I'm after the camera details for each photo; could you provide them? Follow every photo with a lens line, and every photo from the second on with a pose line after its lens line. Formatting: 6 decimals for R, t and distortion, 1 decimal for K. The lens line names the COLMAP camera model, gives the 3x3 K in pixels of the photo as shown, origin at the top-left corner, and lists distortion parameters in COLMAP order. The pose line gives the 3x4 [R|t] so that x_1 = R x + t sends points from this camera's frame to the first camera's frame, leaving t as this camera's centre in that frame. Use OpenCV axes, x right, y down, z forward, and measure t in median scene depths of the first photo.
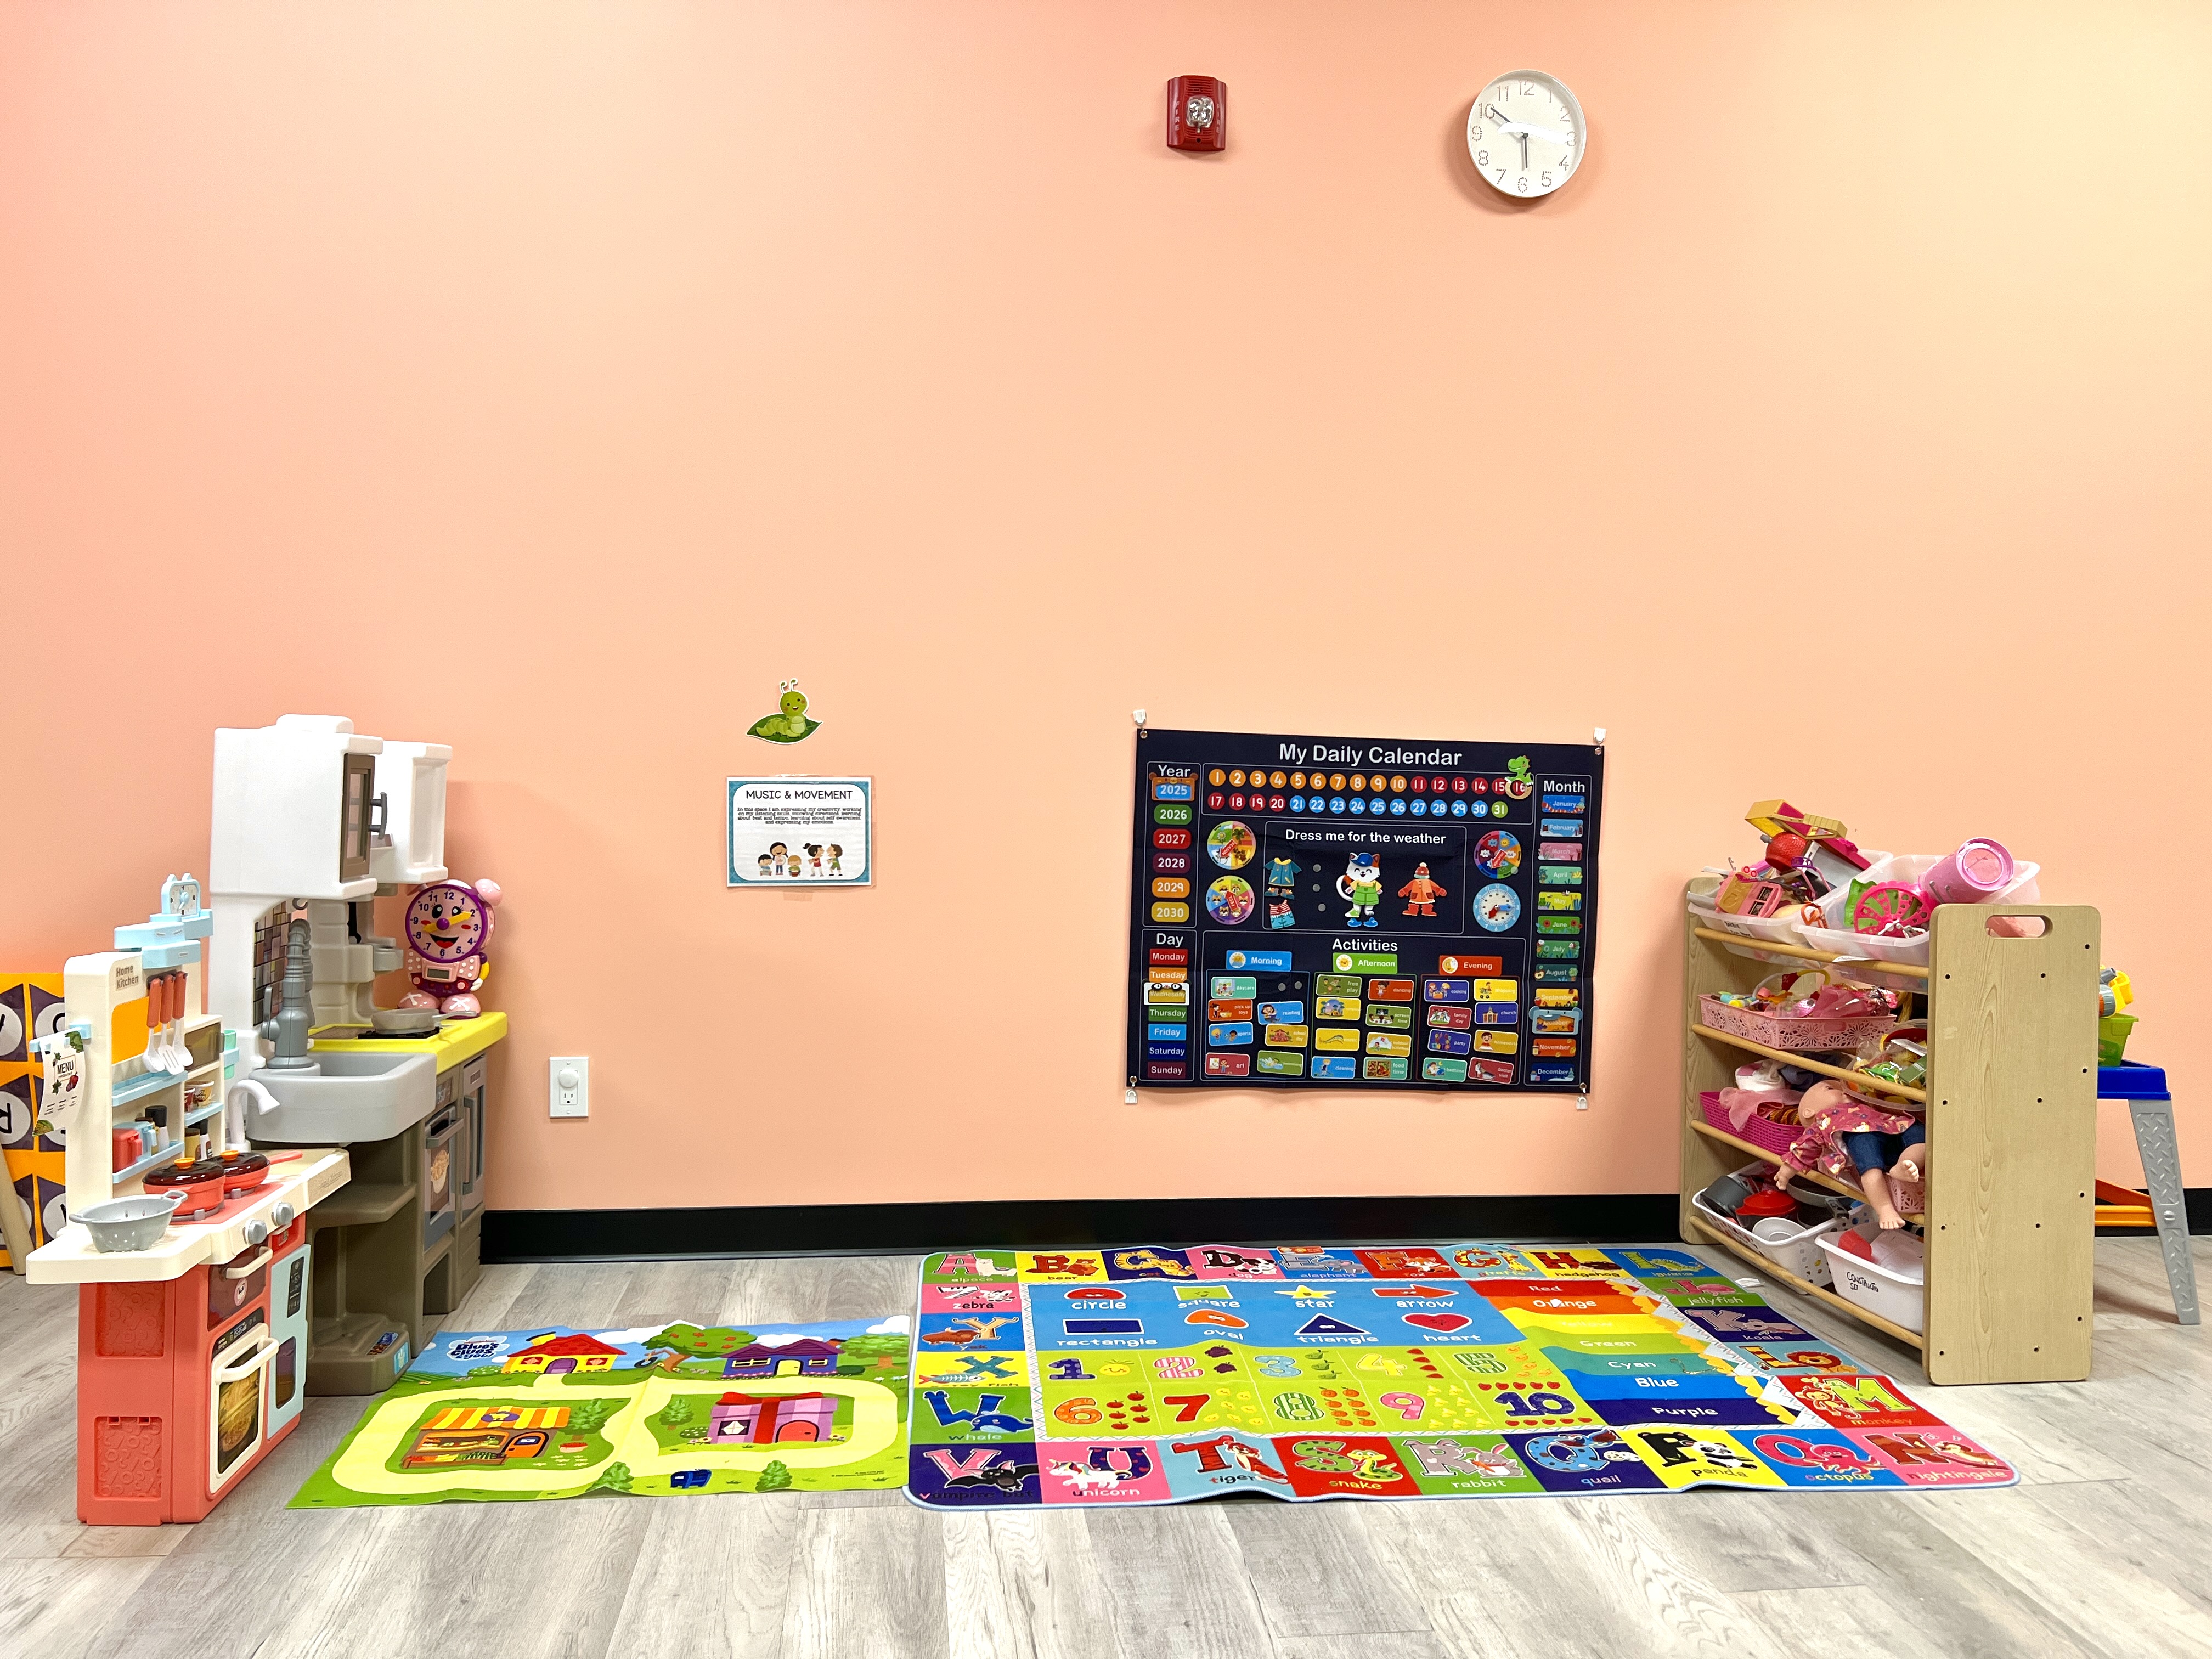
lens RADIAL K [[1553.6, 0, 1107.1], [0, 1553.6, 808.4], [0, 0, 1]] dist [0.004418, -0.008651]
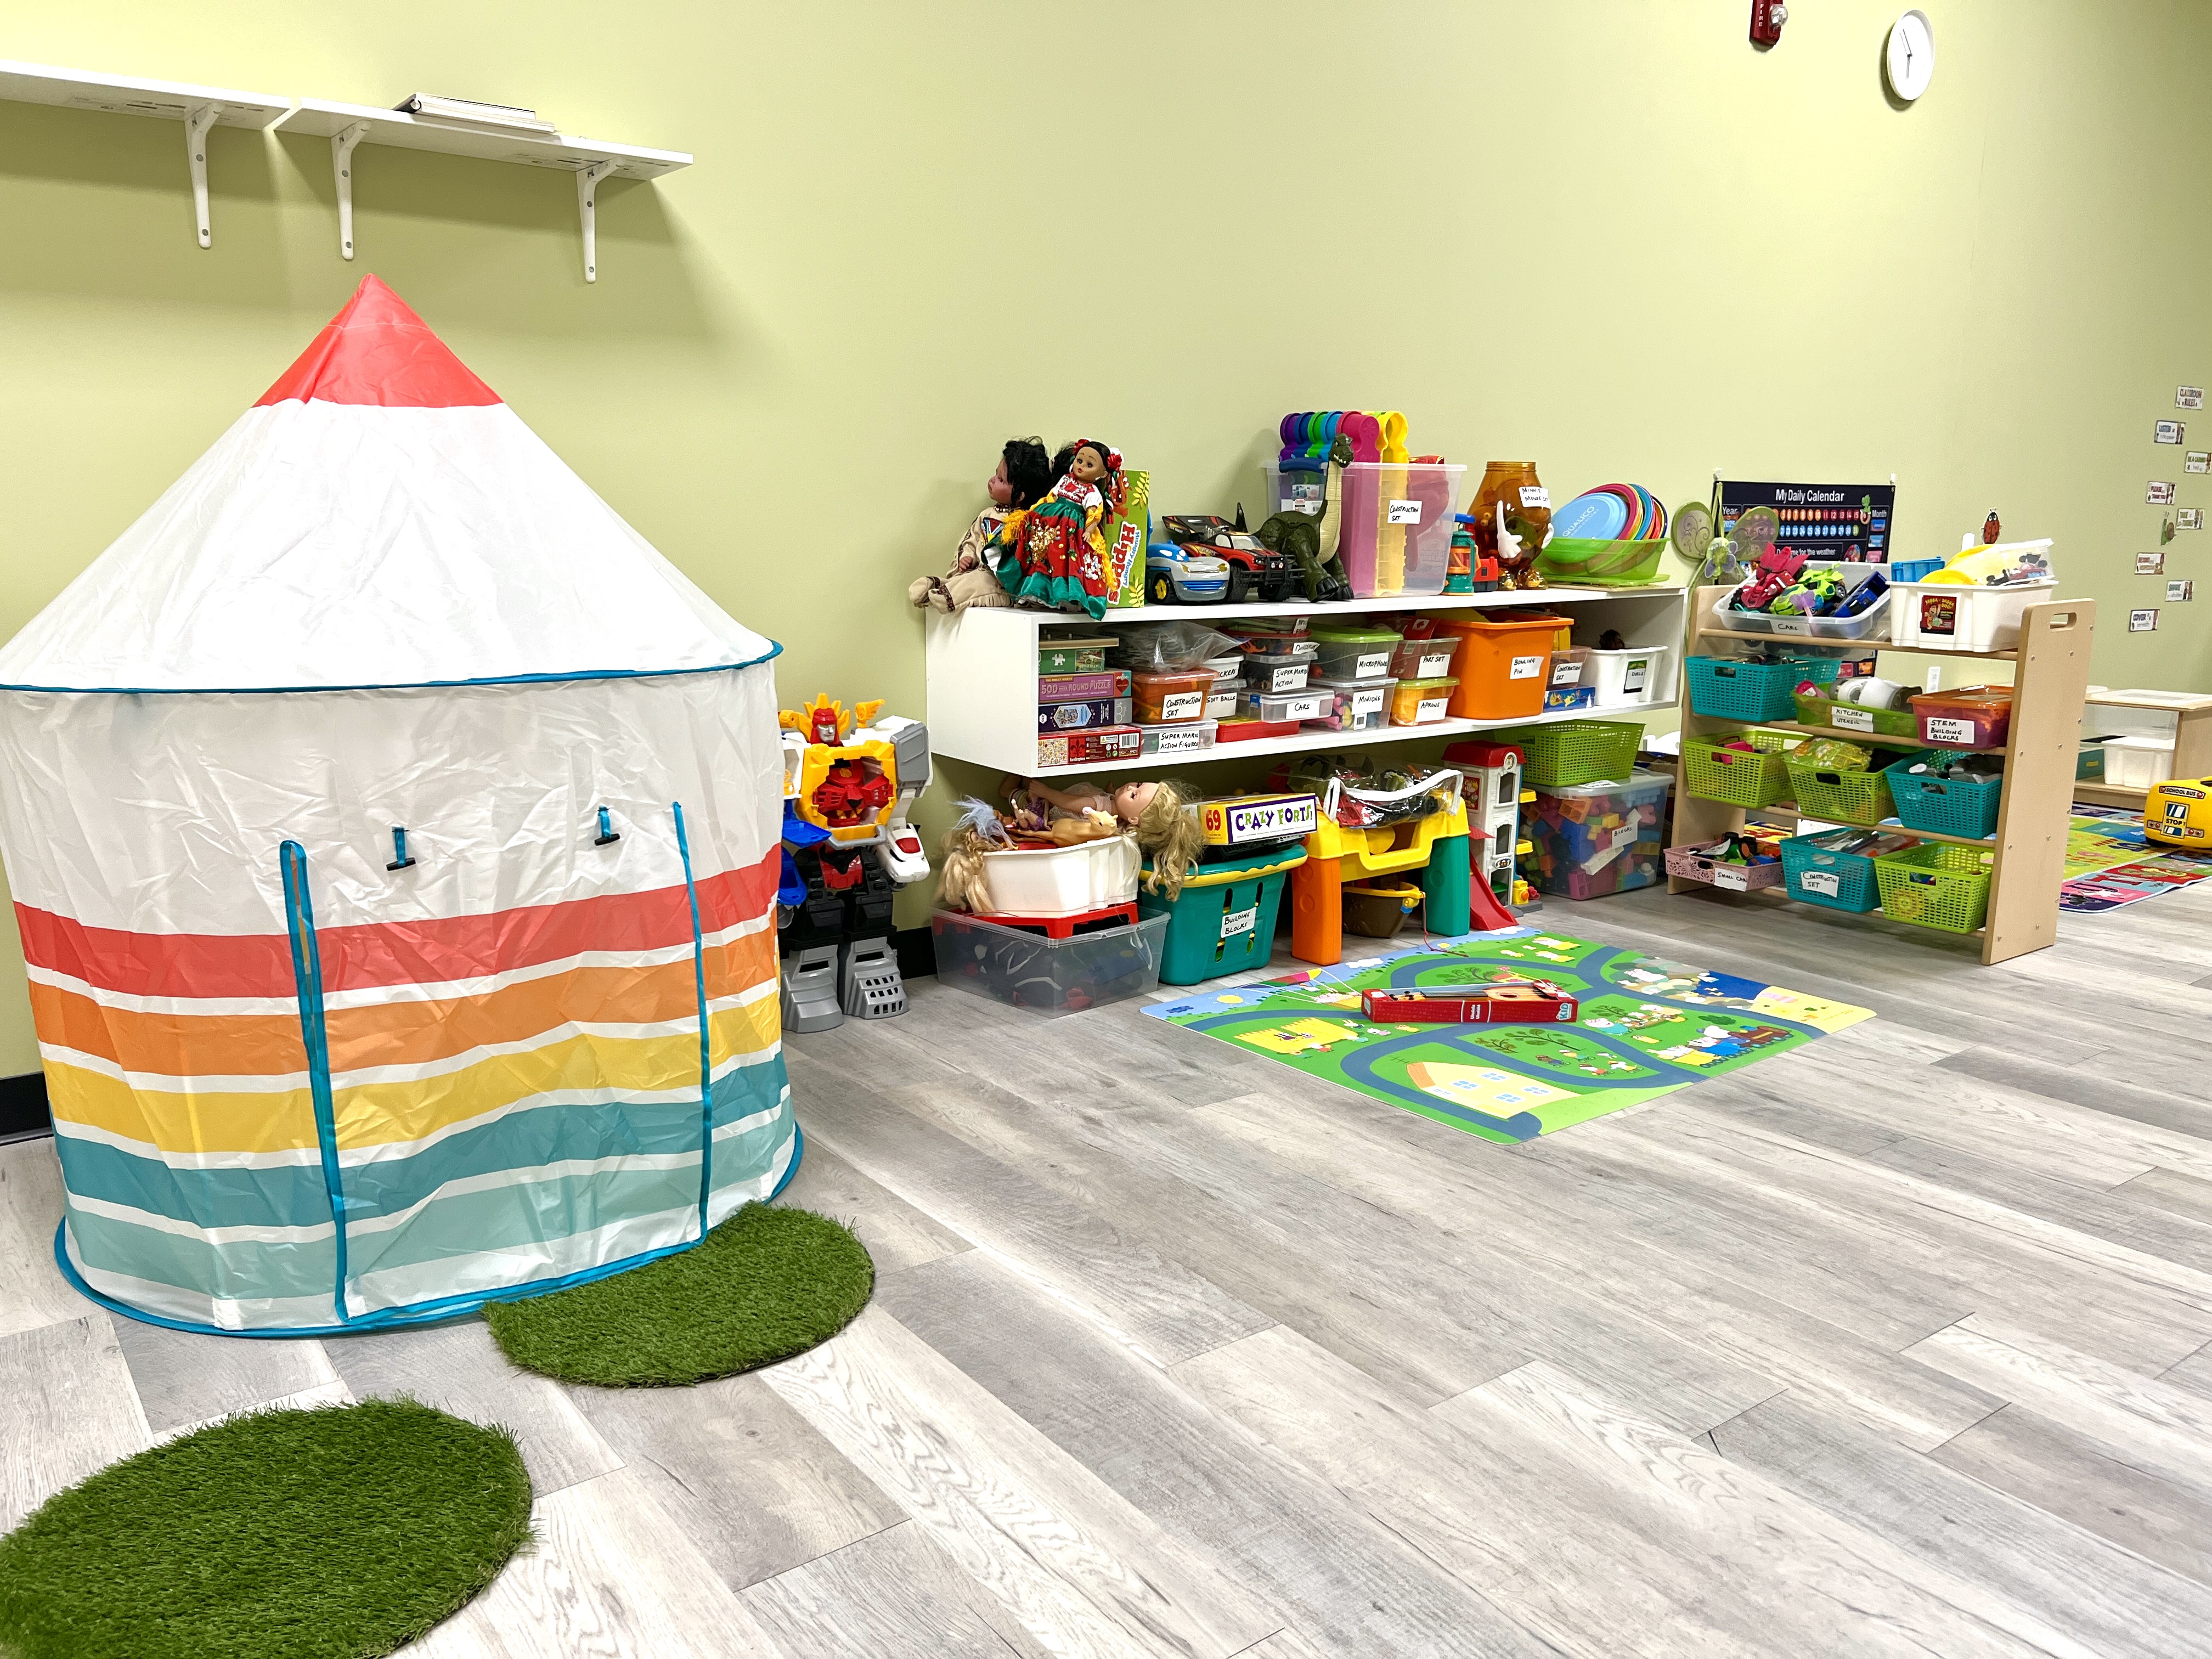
lens RADIAL K [[1670.3, 0, 1111.0], [0, 1670.3, 868.3], [0, 0, 1]] dist [0.034838, -0.010131]
pose [[0.851026, -0.130132, 0.508744, -1.258808], [0.021705, 0.976697, 0.213522, -0.044158], [-0.524675, -0.170670, 0.834019, -0.047020]]
